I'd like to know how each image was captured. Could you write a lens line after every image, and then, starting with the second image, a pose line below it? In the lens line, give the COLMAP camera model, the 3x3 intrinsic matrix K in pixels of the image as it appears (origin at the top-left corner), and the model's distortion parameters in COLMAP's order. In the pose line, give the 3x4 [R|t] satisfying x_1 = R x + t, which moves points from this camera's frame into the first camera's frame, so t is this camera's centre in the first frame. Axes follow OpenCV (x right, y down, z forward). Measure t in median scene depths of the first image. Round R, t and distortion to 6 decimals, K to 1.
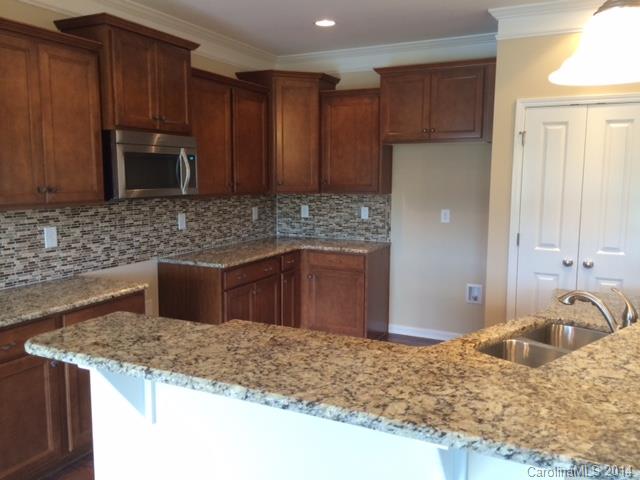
lens RADIAL K [[552.3, 0, 316.8], [0, 552.3, 239.6], [0, 0, 1]] dist [0.045664, -0.000645]
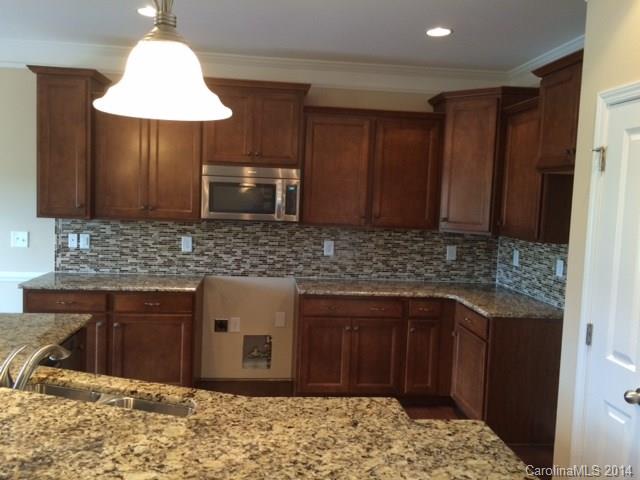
lens RADIAL K [[552.3, 0, 317.2], [0, 552.3, 238.4], [0, 0, 1]] dist [0.045664, -0.000645]
pose [[0.527503, 0.084452, -0.845345, 0.712042], [-0.143048, 0.989669, 0.009607, -0.065400], [0.837423, 0.115857, 0.534134, 0.461018]]
